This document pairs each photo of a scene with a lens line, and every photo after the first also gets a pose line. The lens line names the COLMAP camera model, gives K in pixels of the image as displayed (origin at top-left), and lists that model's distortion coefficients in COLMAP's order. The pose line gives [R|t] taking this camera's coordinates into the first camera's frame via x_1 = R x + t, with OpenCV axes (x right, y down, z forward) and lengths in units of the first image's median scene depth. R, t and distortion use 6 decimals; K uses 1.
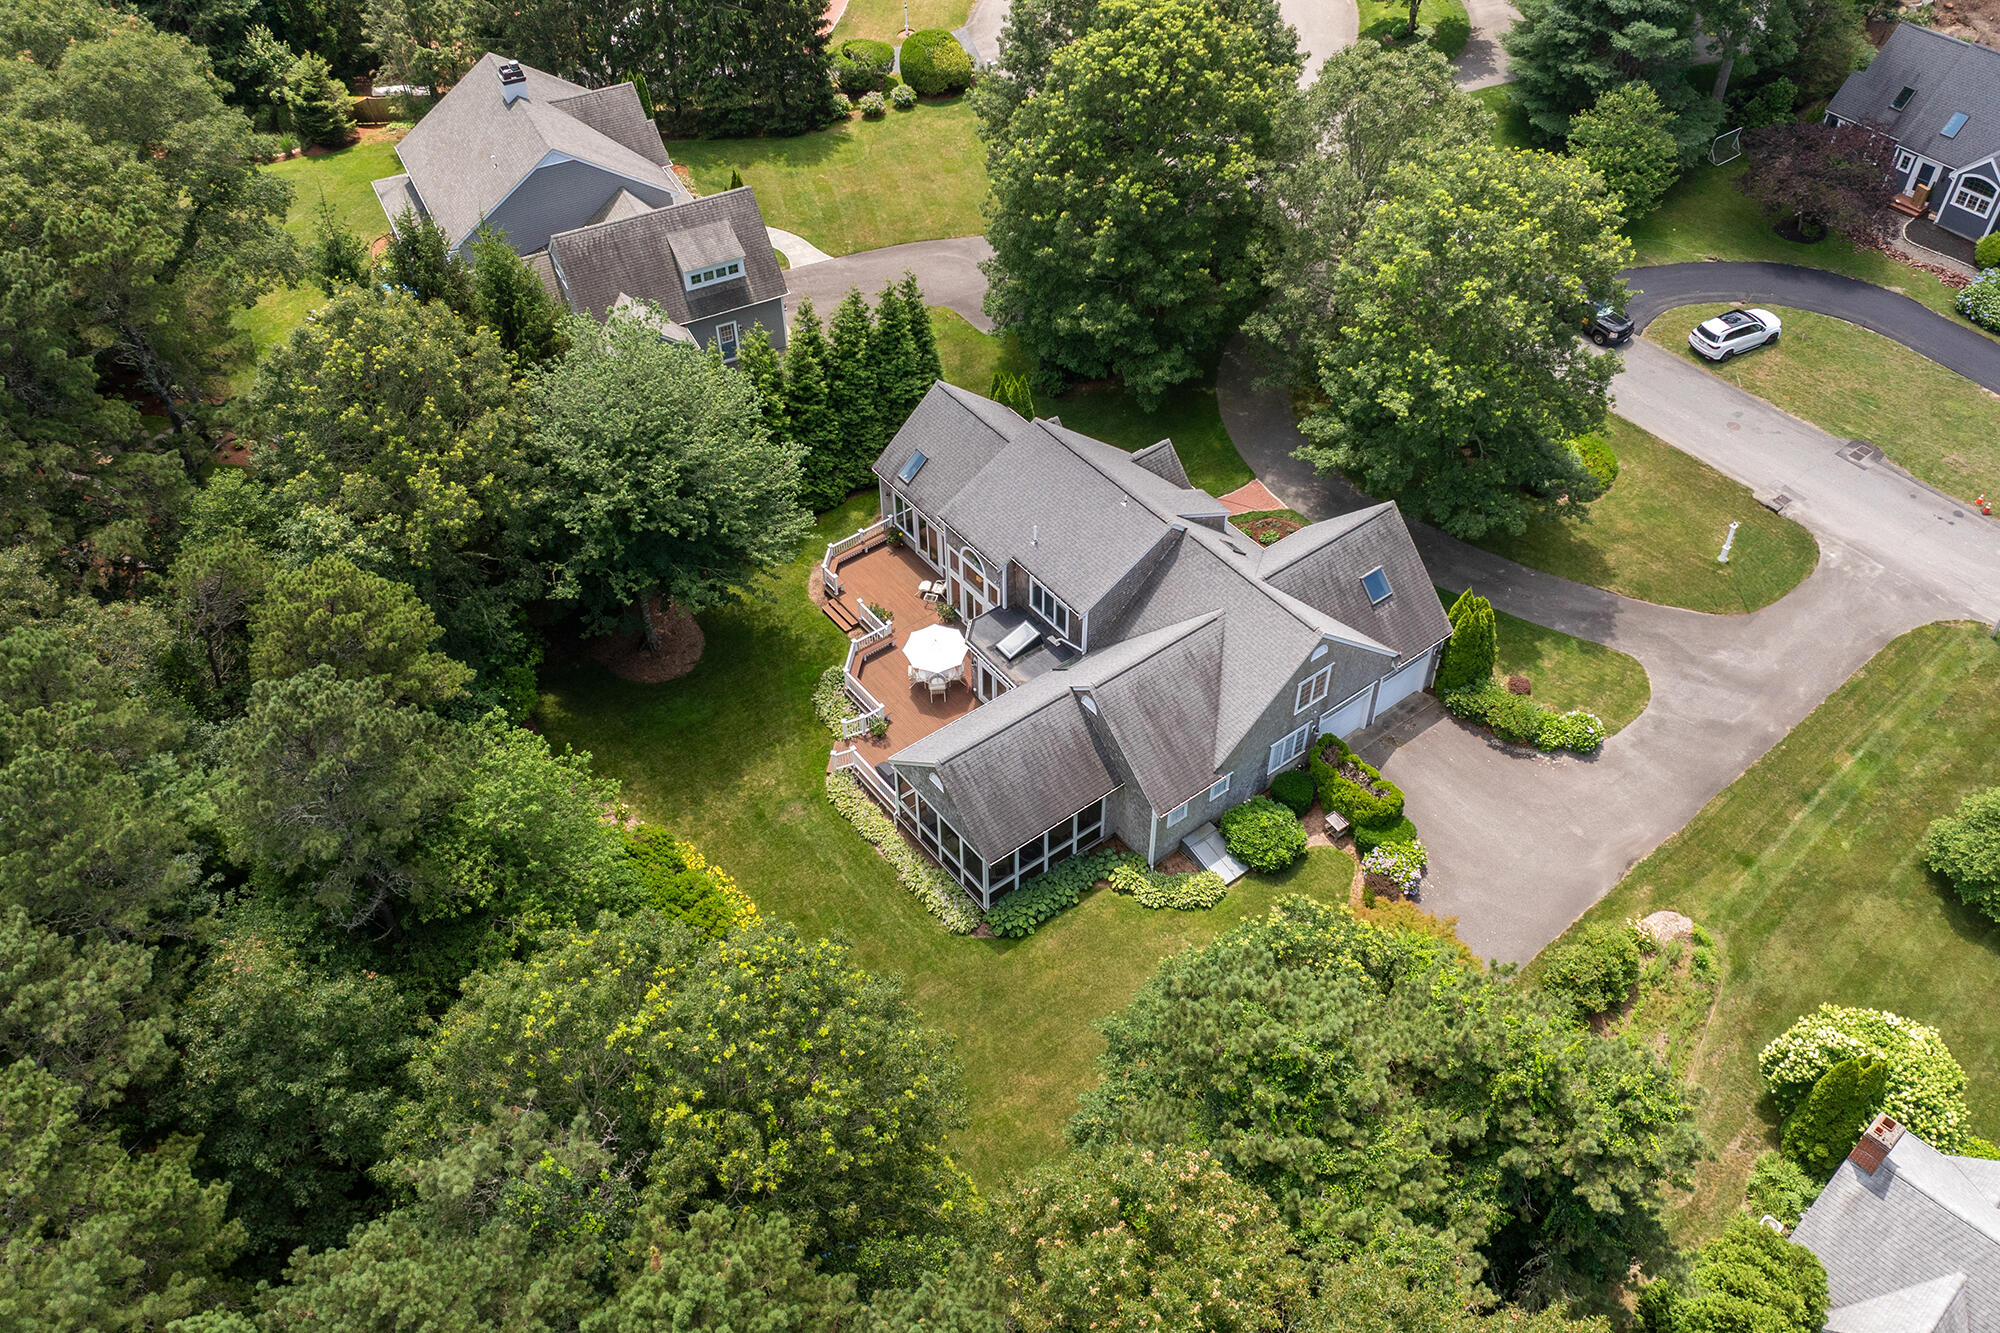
lens RADIAL K [[1640.4, 0, 1001.6], [0, 1640.4, 660.4], [0, 0, 1]] dist [-0.021100, 0.005125]
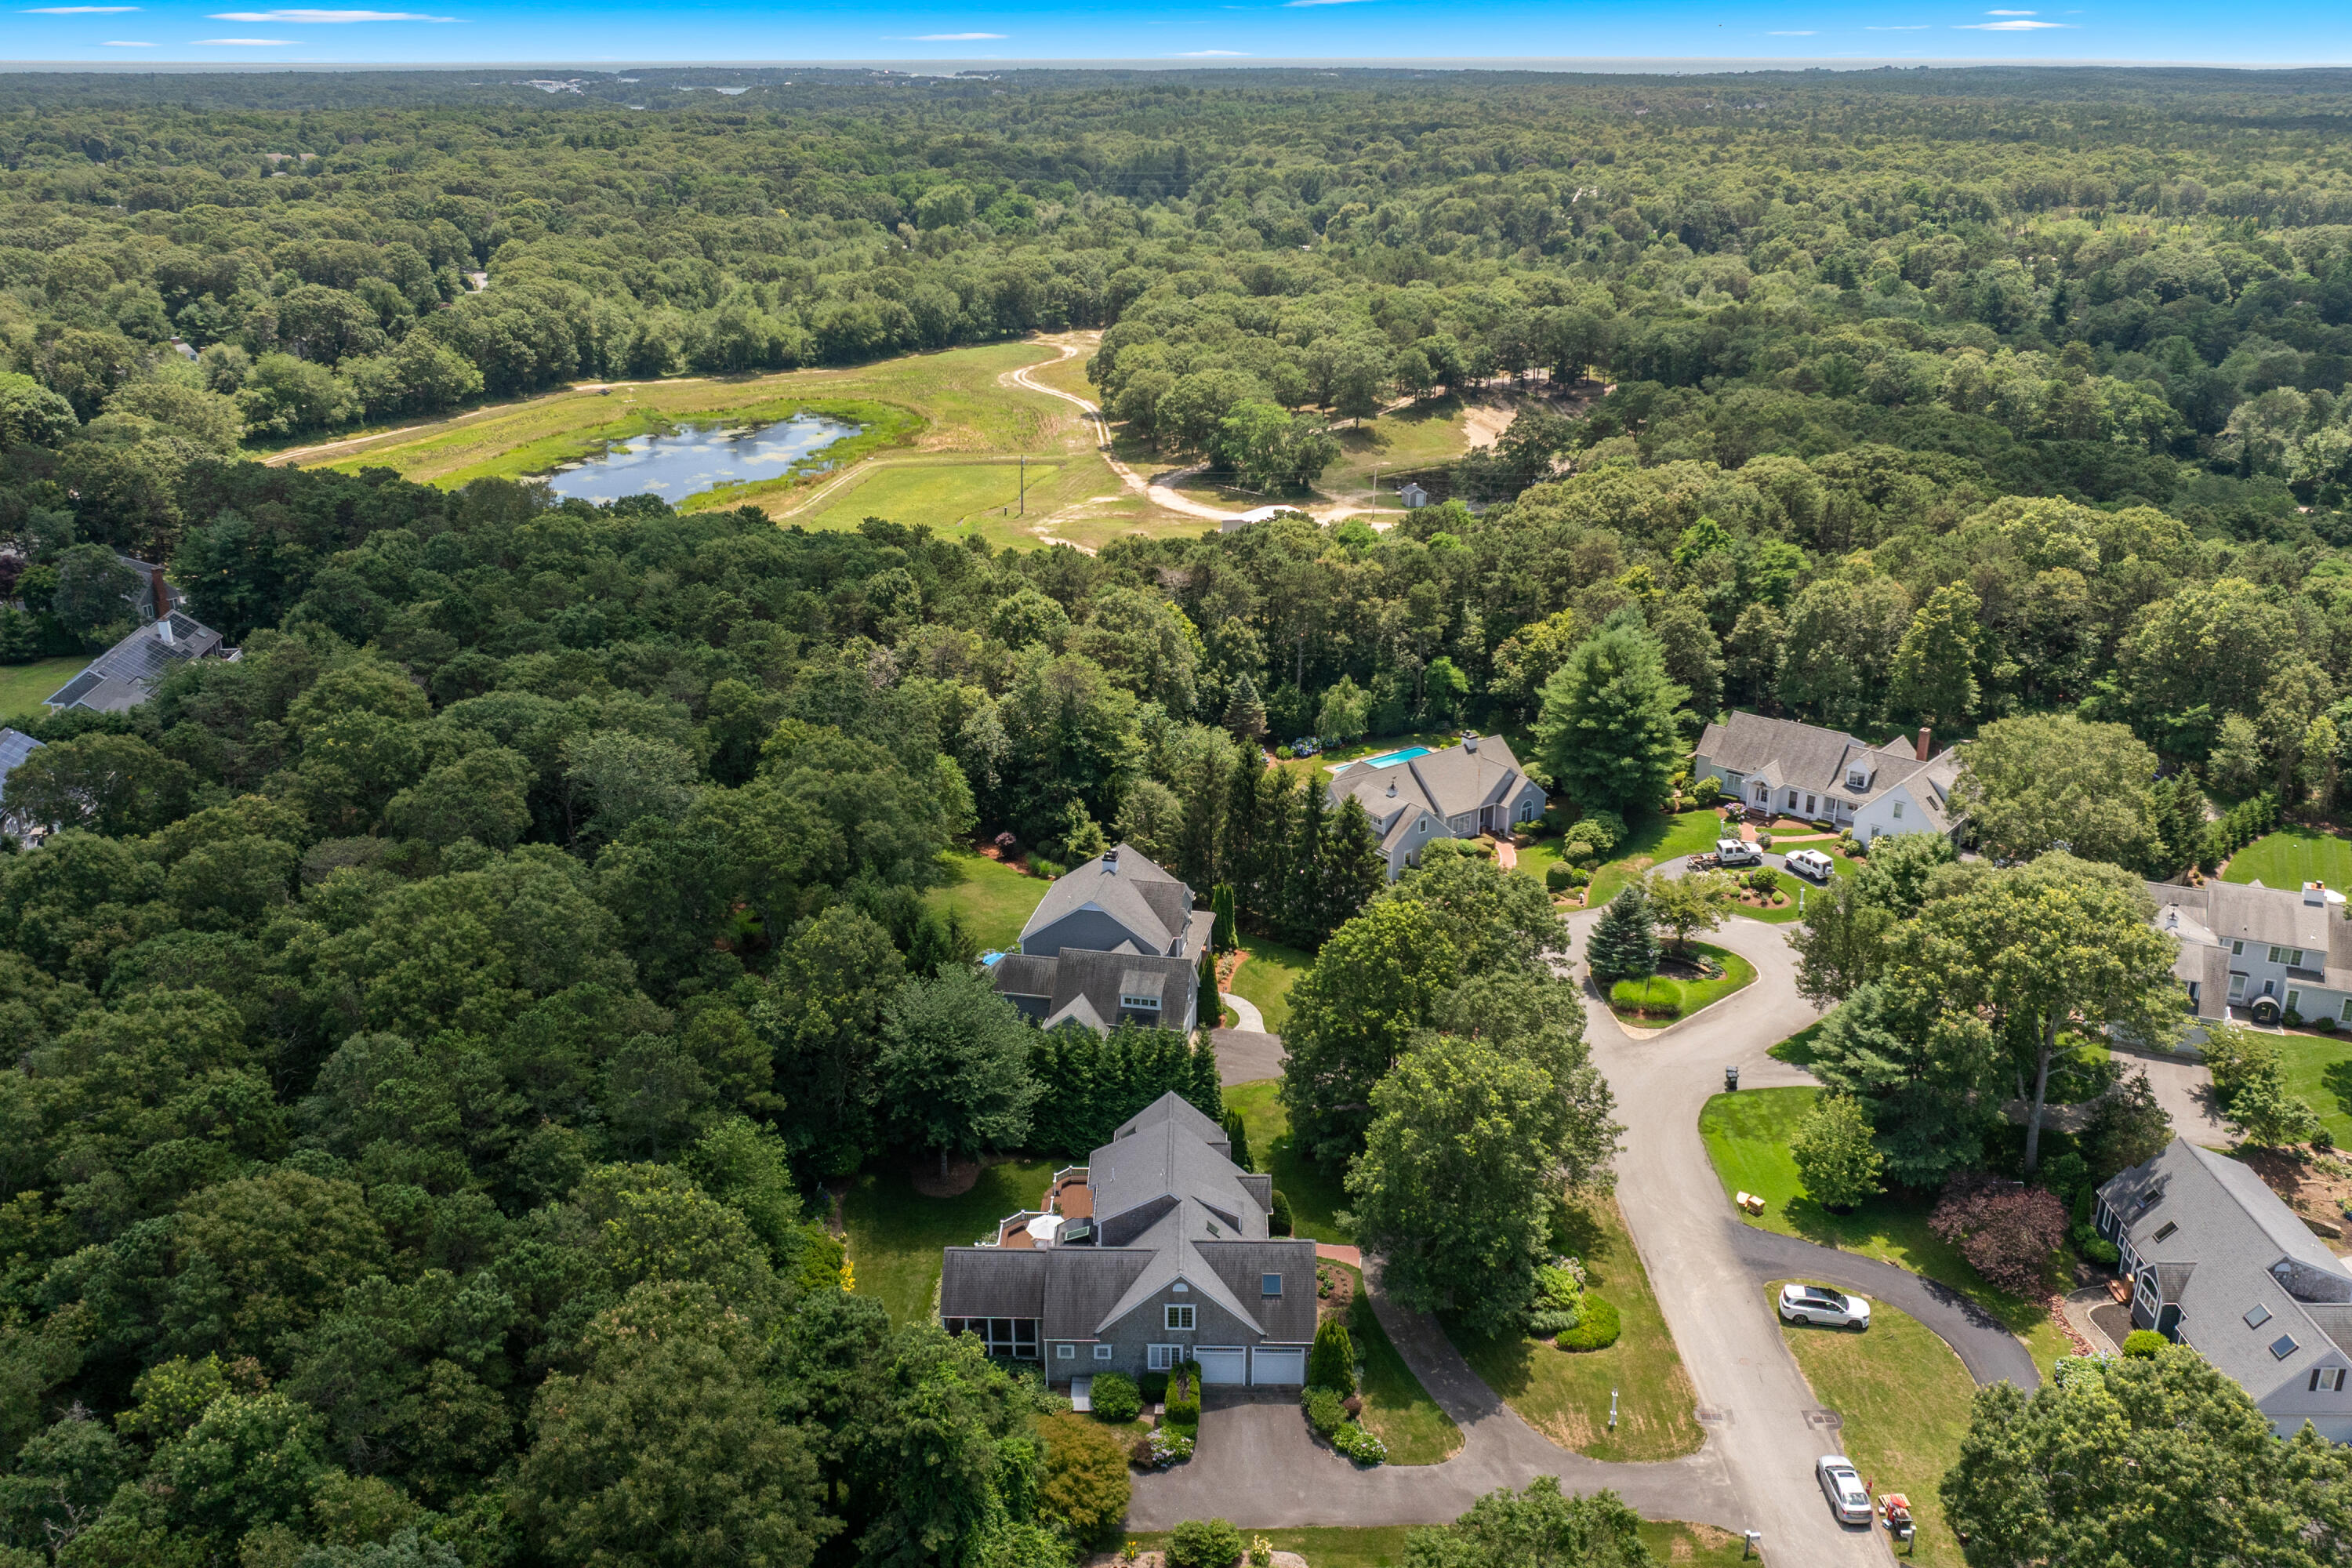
lens RADIAL K [[1929.1, 0, 1175.7], [0, 1929.1, 784.5], [0, 0, 1]] dist [-0.021100, 0.005125]
pose [[0.775924, 0.221607, -0.590621, 1.041917], [-0.446576, 0.854240, -0.266165, 0.067225], [0.445548, 0.470281, 0.761789, -0.546297]]
